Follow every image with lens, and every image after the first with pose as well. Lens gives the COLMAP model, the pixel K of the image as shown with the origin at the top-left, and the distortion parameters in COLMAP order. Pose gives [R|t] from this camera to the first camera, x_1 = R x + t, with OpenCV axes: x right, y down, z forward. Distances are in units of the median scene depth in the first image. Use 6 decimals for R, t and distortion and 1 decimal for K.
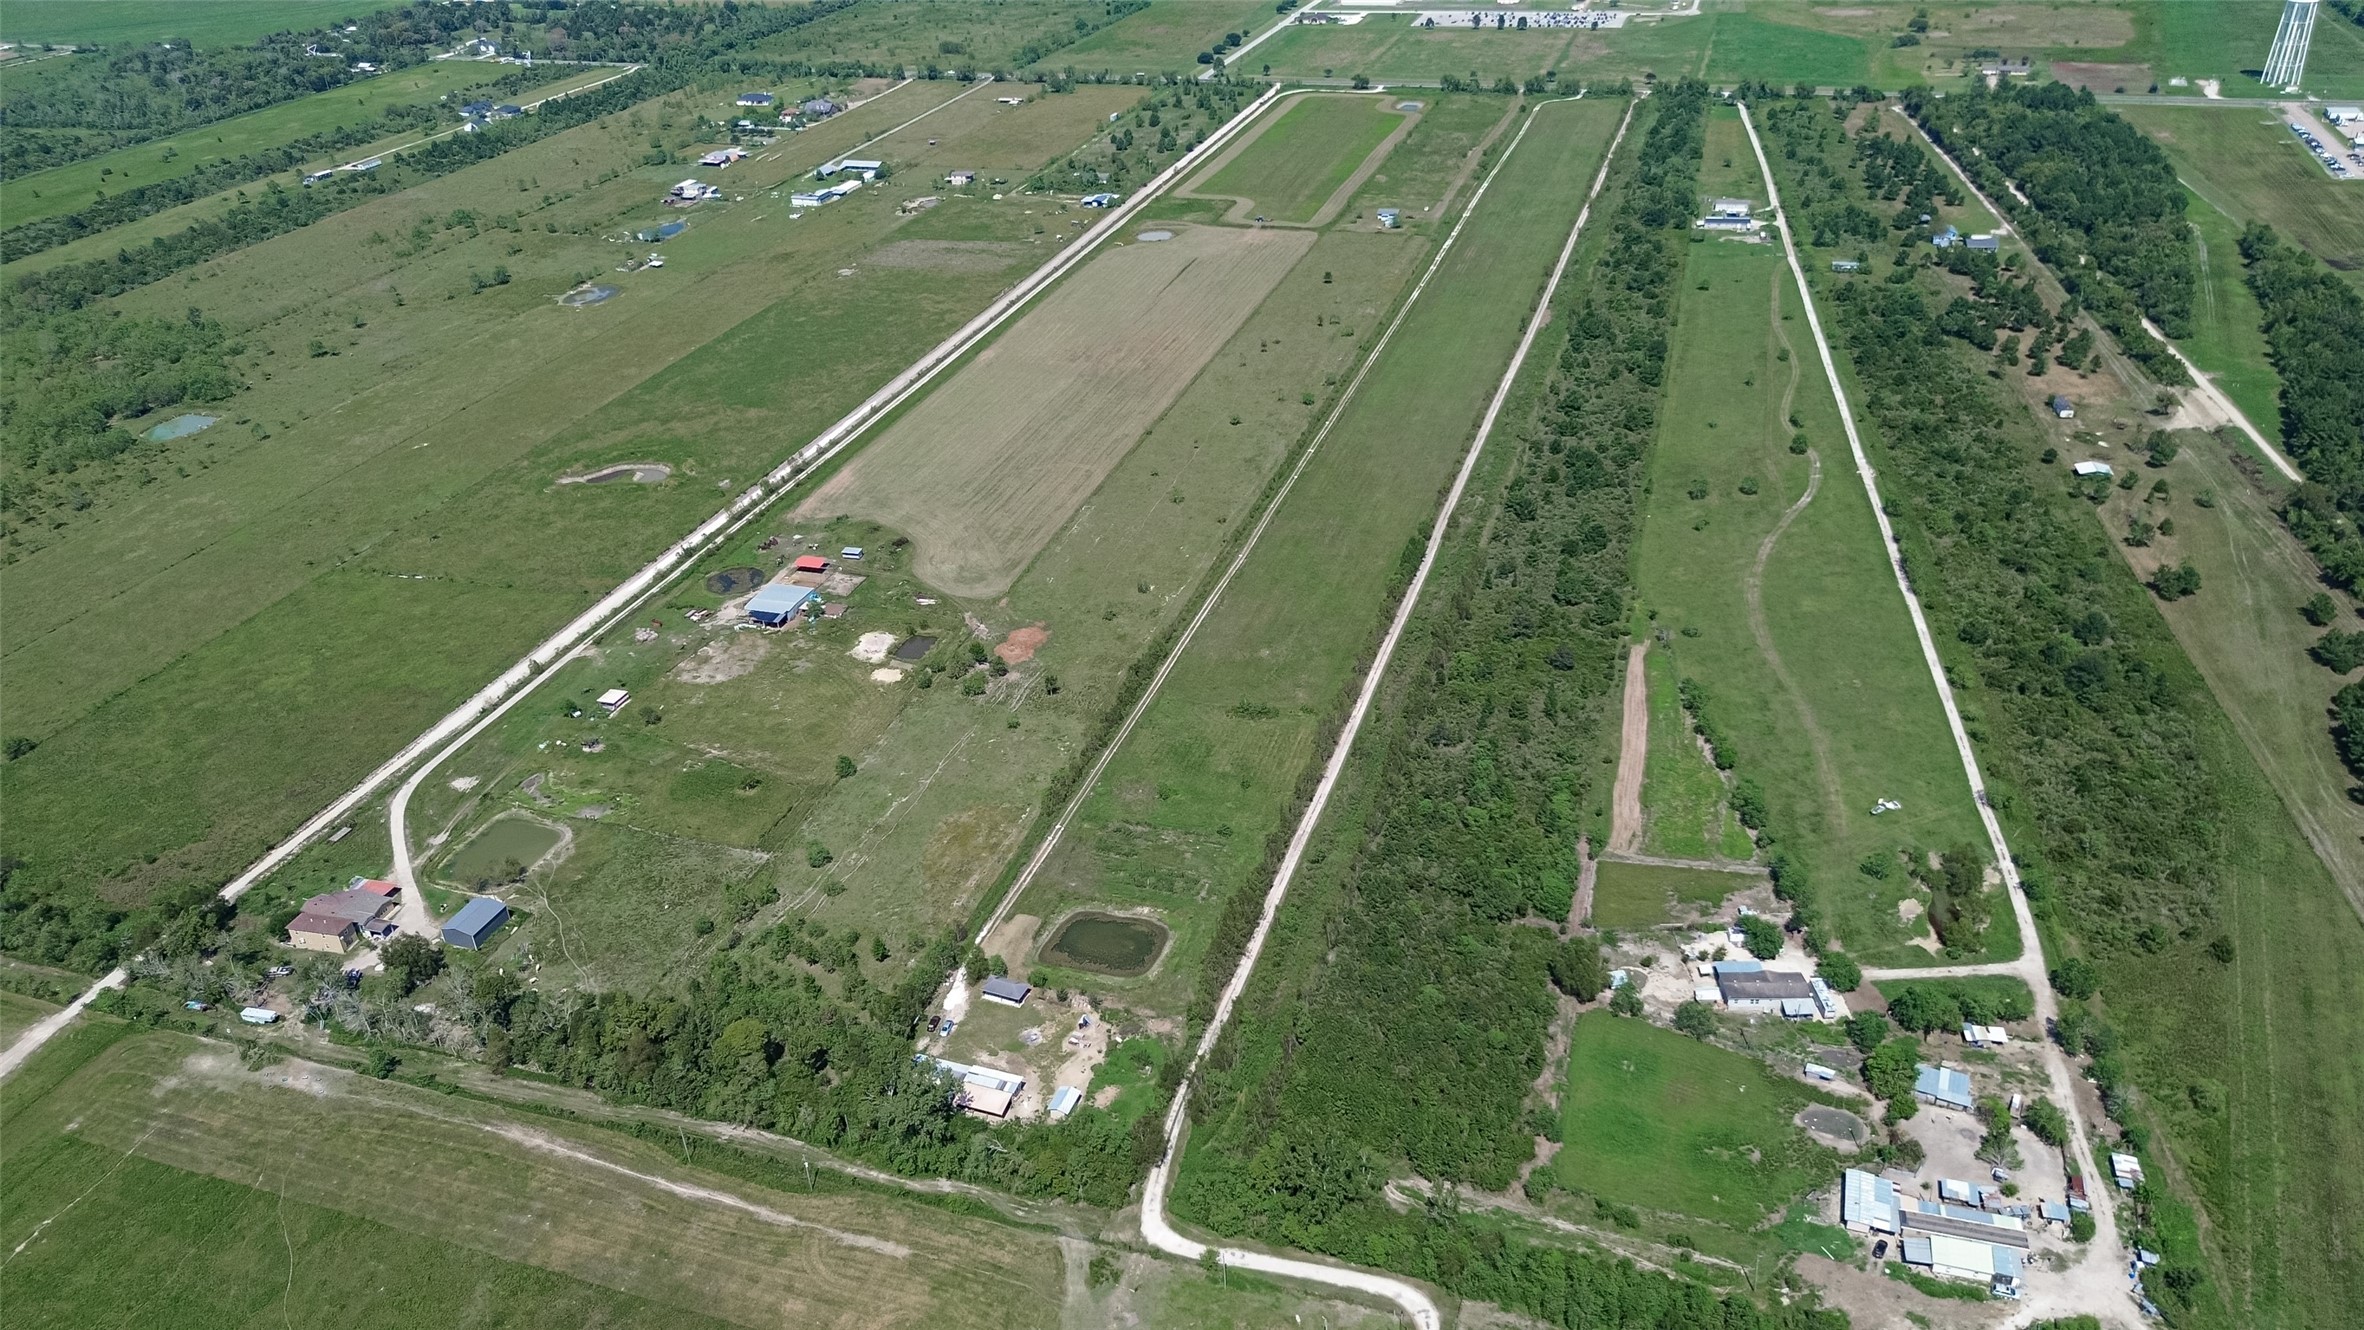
lens RADIAL K [[1679.1, 0, 1180.9], [0, 1679.1, 669.6], [0, 0, 1]] dist [0.069948, -0.068672]
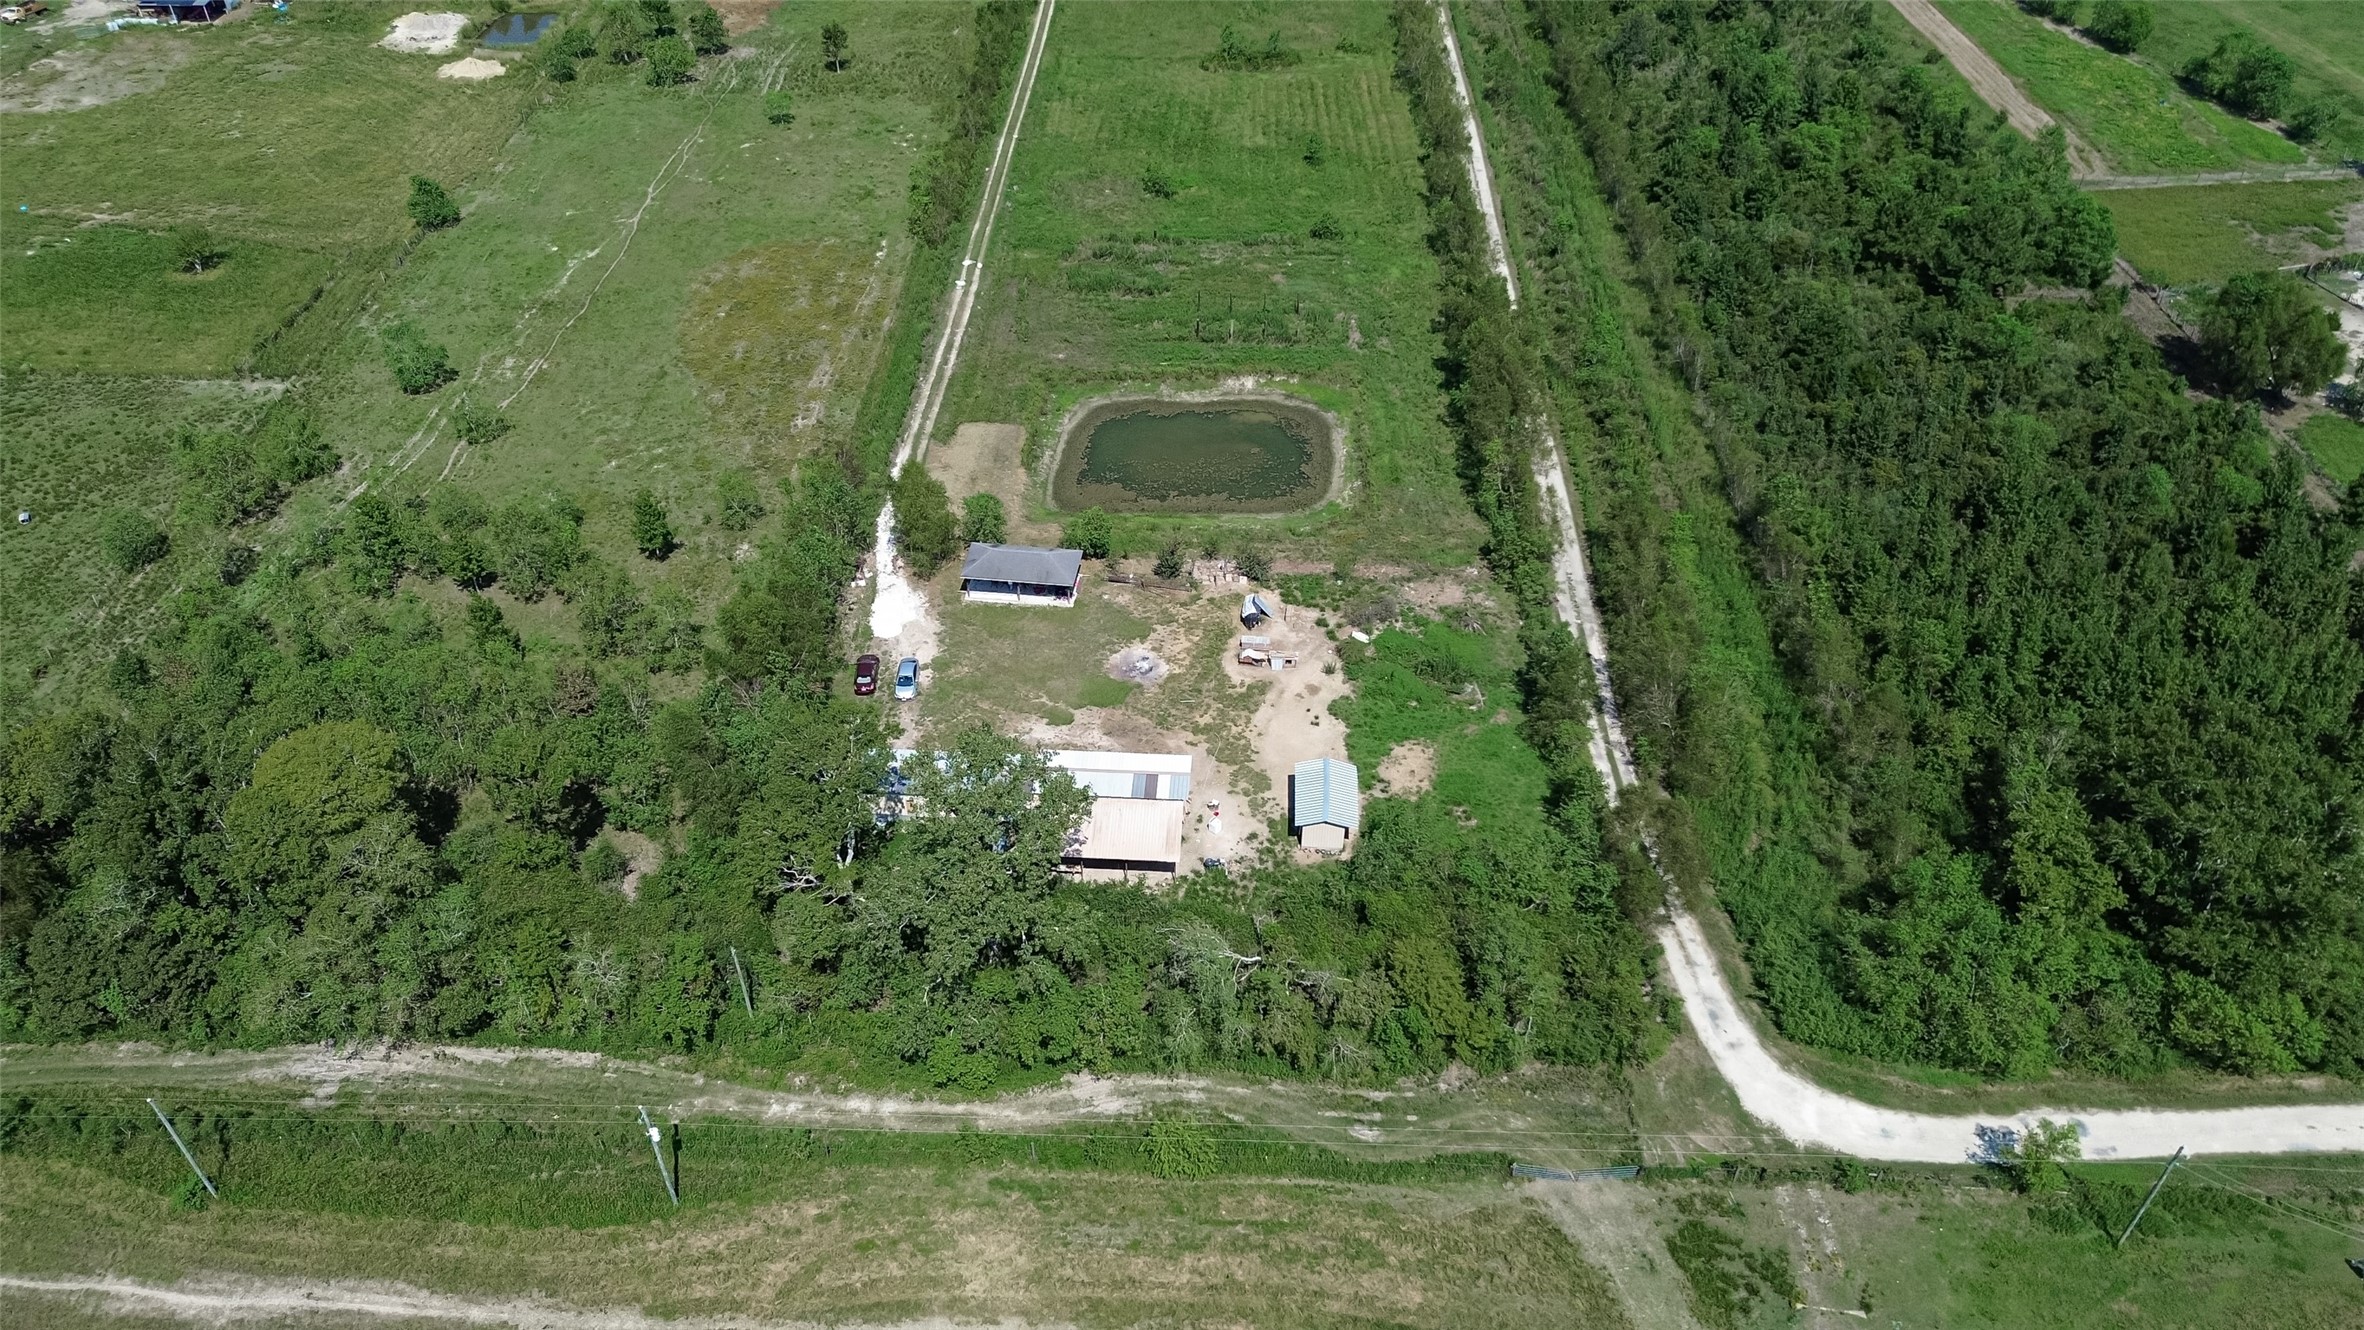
lens RADIAL K [[1679.1, 0, 1180.9], [0, 1679.1, 669.6], [0, 0, 1]] dist [0.069948, -0.068672]
pose [[0.958283, -0.151008, 0.242671, -0.147010], [0.111998, 0.979529, 0.167268, 0.133008], [-0.262963, -0.133112, 0.955579, 0.538044]]
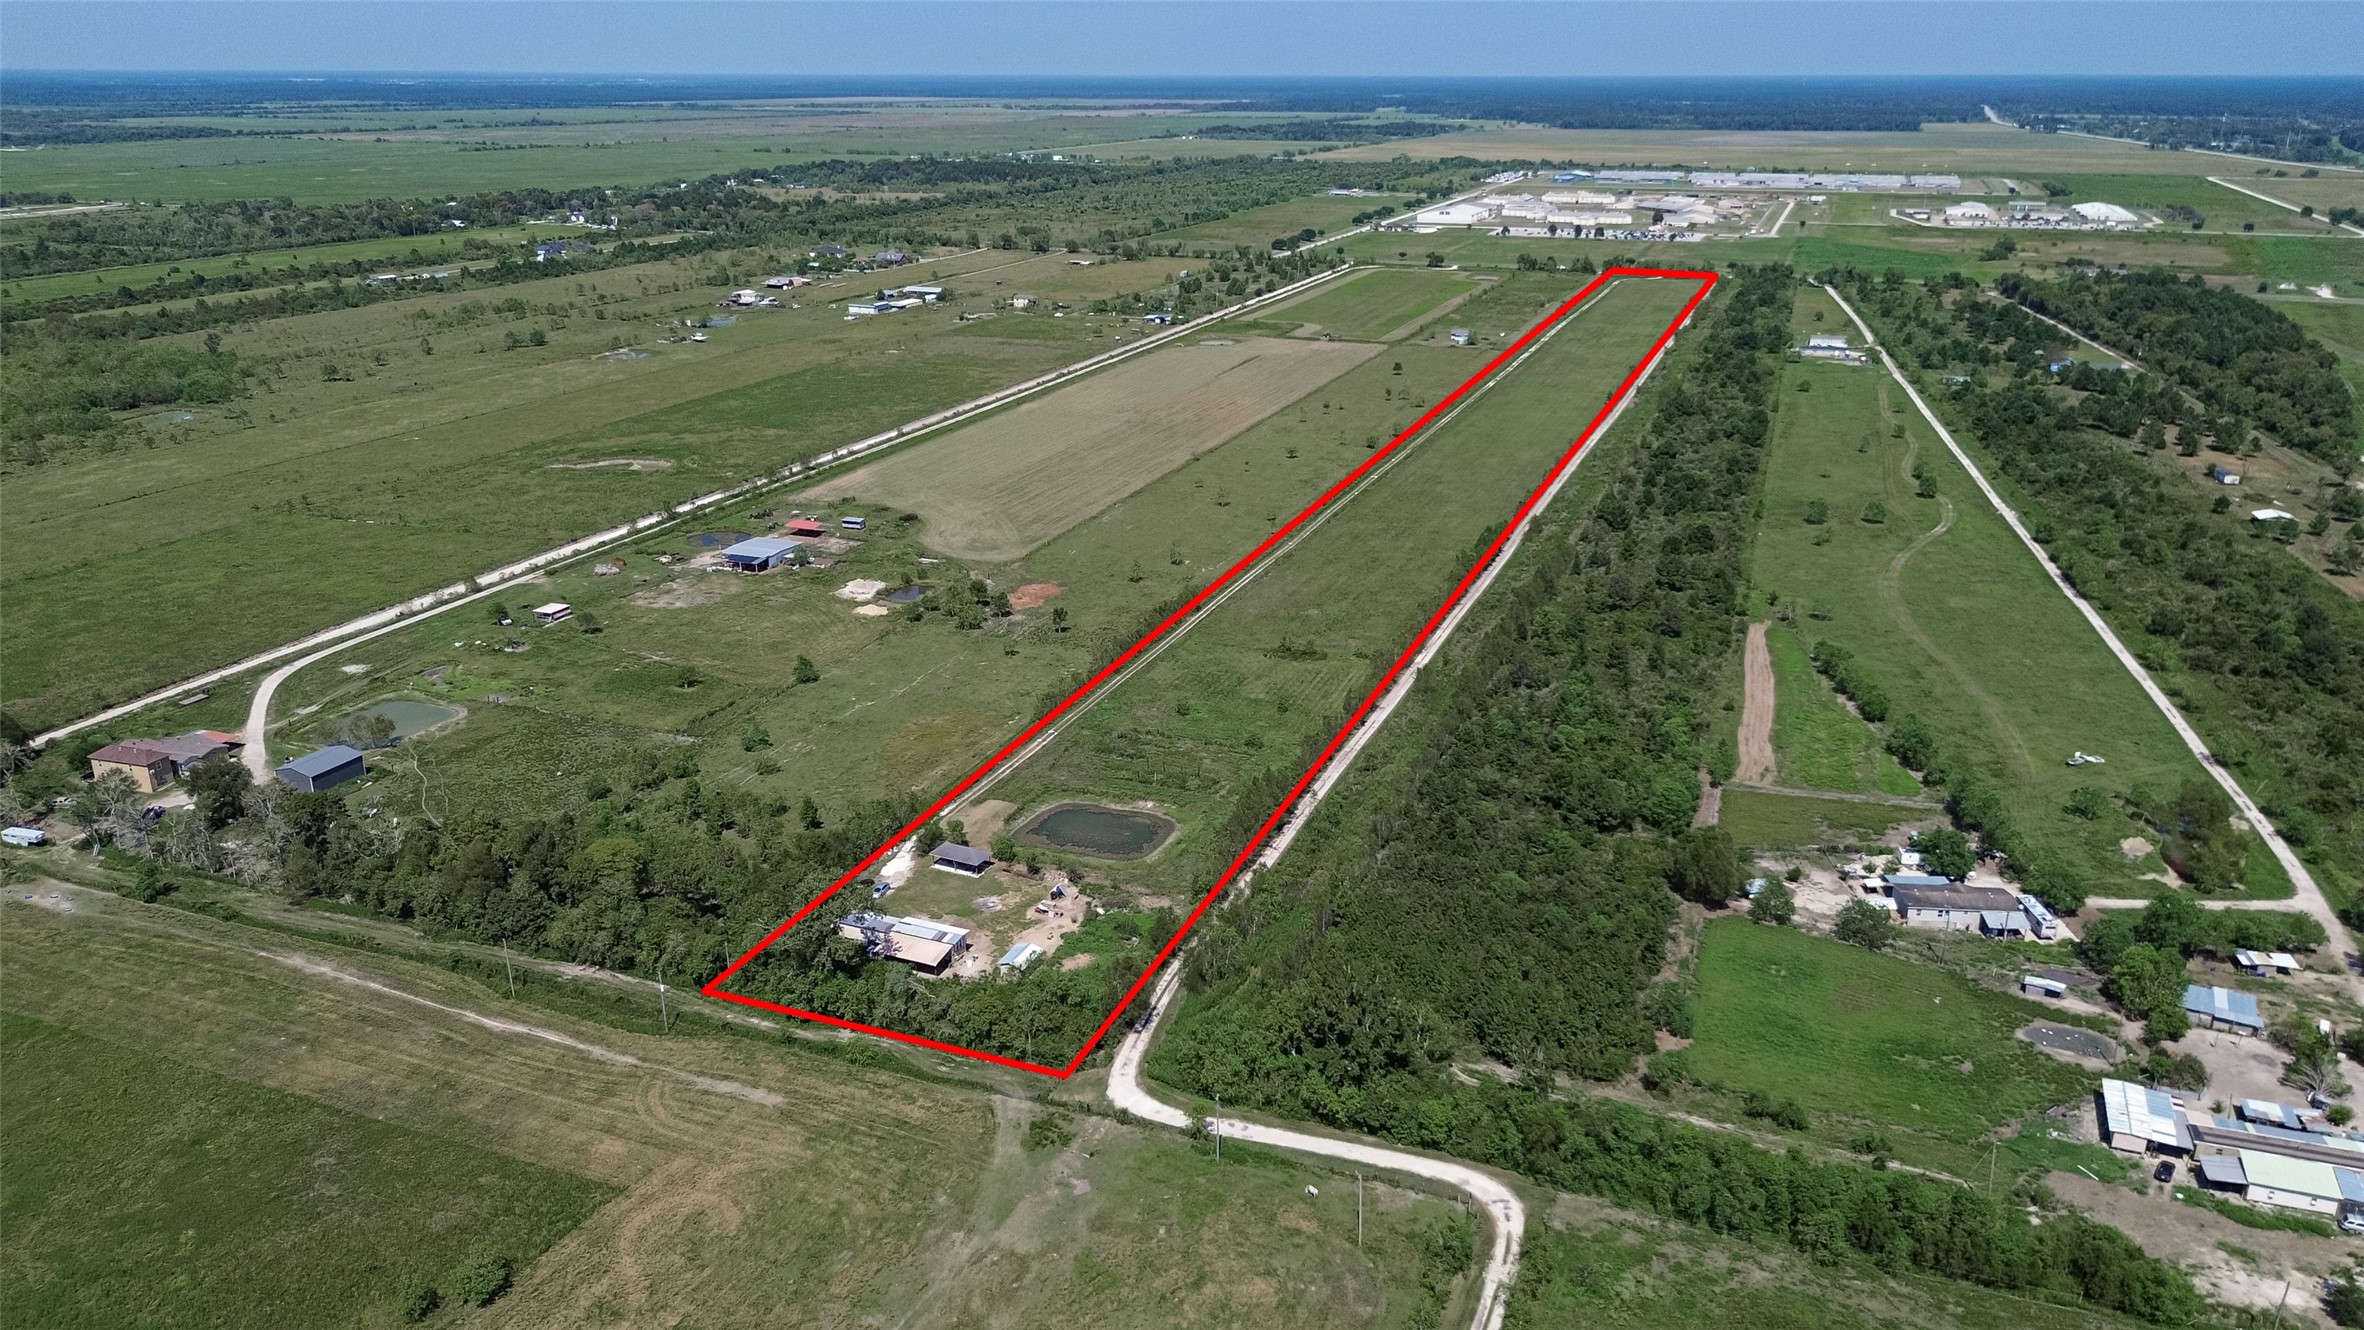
lens RADIAL K [[1679.1, 0, 1180.9], [0, 1679.1, 669.6], [0, 0, 1]] dist [0.069948, -0.068672]
pose [[0.997697, 0.058270, -0.034709, 0.016747], [-0.063609, 0.981480, -0.180695, 0.209744], [0.023537, 0.182487, 0.982927, 0.194408]]
